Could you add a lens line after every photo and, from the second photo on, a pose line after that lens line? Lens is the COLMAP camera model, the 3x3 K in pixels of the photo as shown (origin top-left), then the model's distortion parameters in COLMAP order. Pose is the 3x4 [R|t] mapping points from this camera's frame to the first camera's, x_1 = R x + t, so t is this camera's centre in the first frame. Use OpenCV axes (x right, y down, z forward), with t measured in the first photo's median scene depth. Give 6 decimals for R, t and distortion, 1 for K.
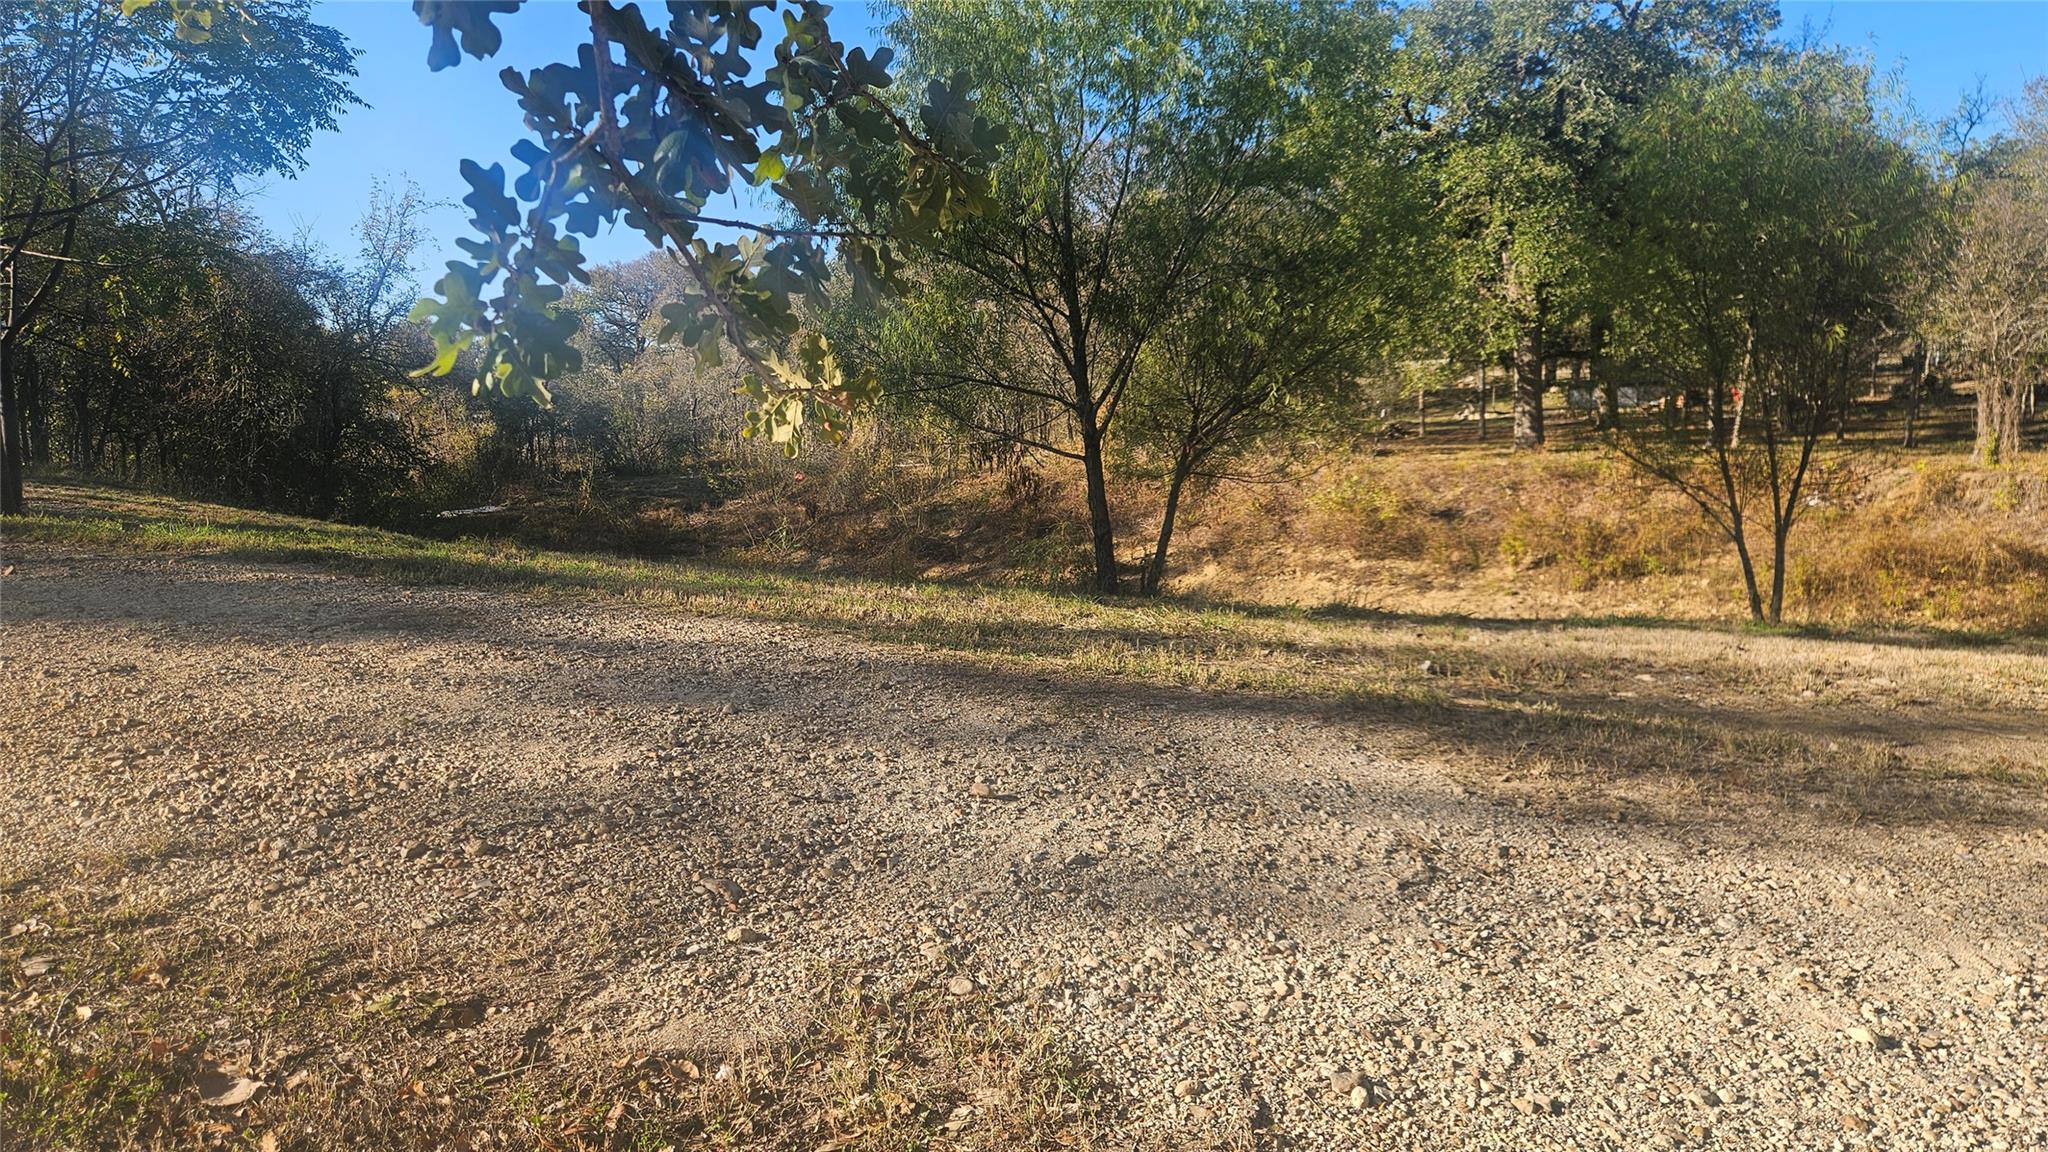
lens RADIAL K [[1350.4, 0, 1023.8], [0, 1350.4, 573.1], [0, 0, 1]] dist [0.025447, -0.017188]
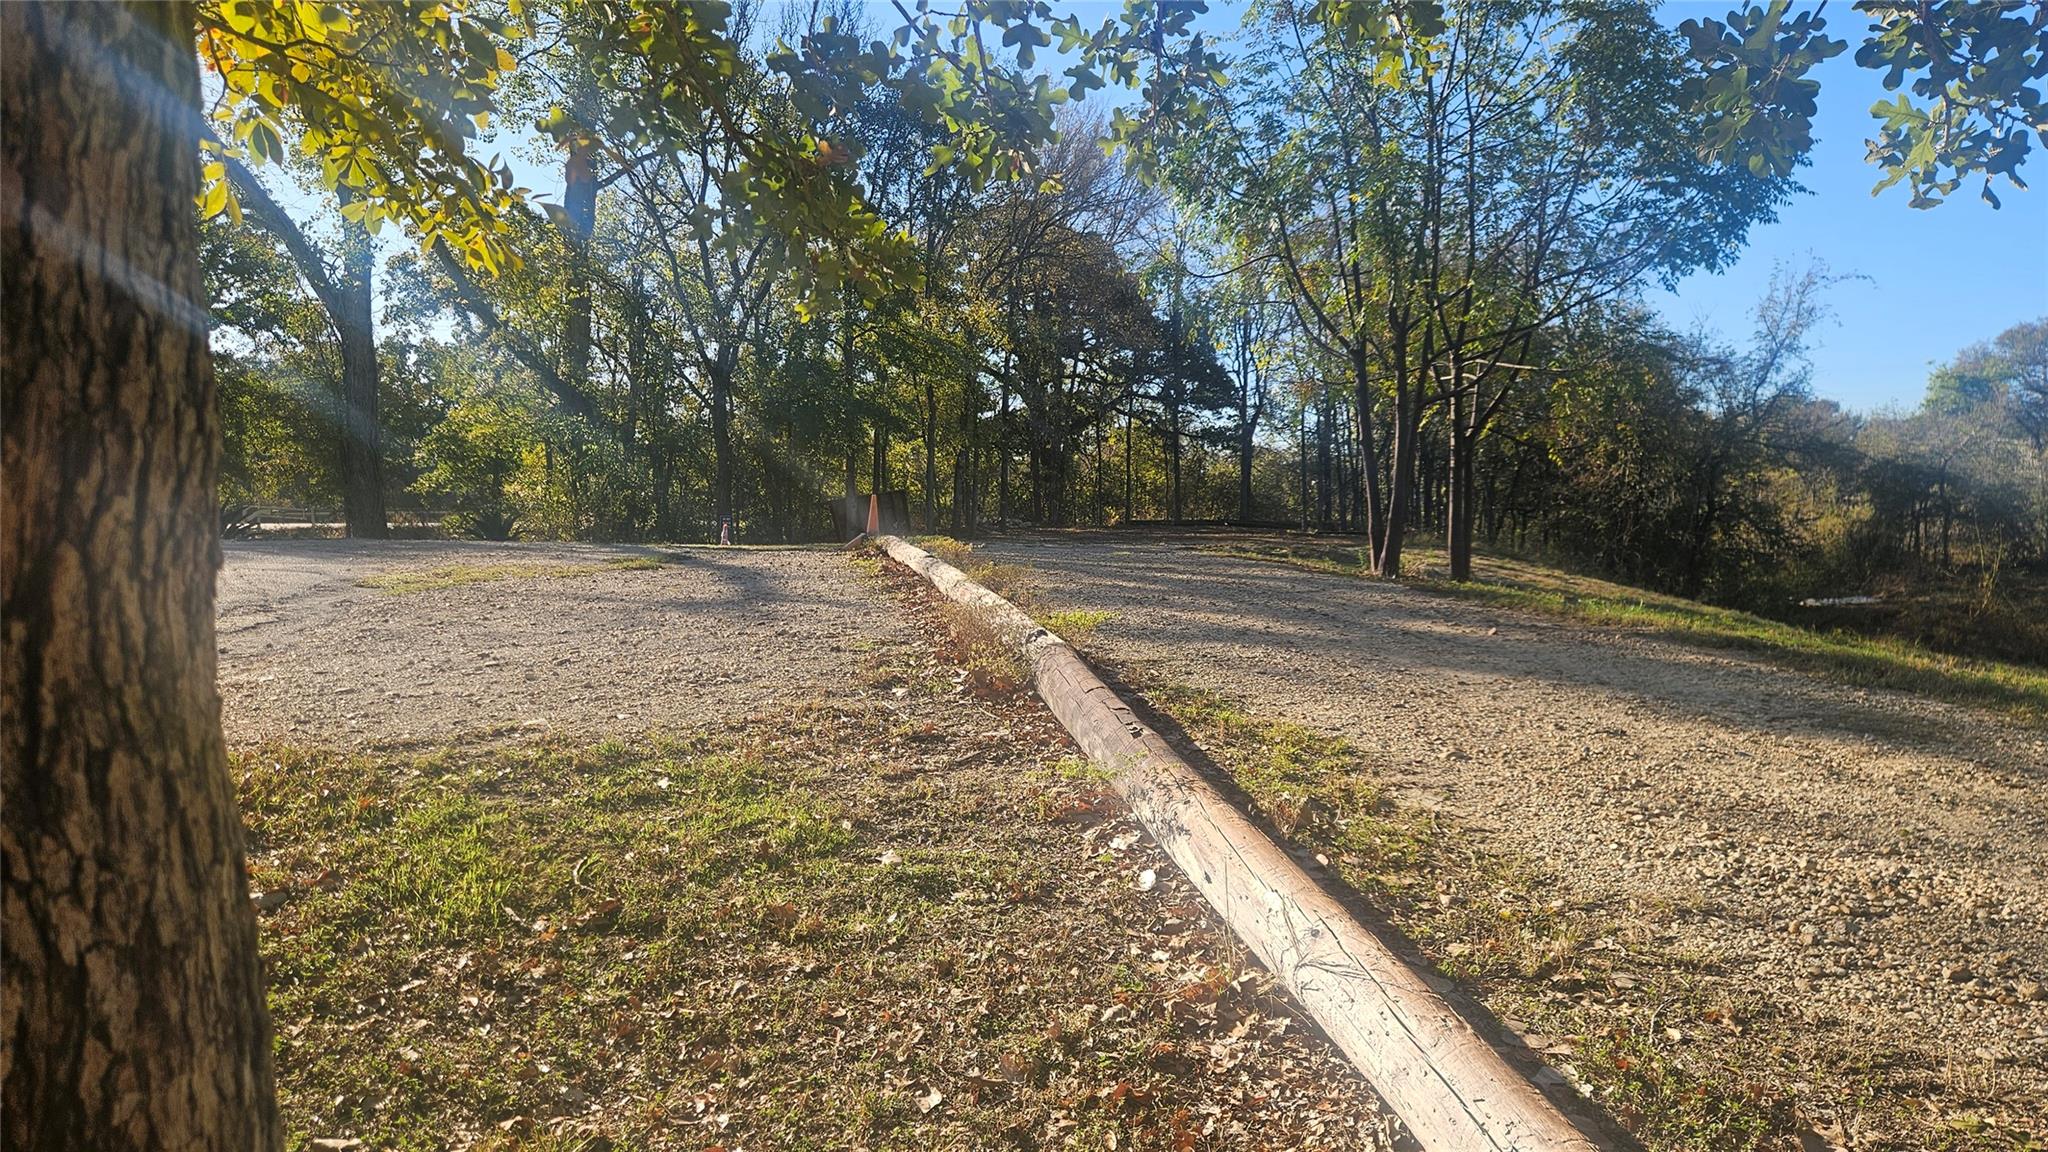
lens RADIAL K [[1350.4, 0, 1021.8], [0, 1350.4, 577.9], [0, 0, 1]] dist [0.025447, -0.017188]
pose [[0.601782, 0.061510, -0.796288, -0.068747], [-0.105097, 0.994459, -0.002608, -0.003714], [0.791715, 0.085257, 0.604912, -0.108971]]
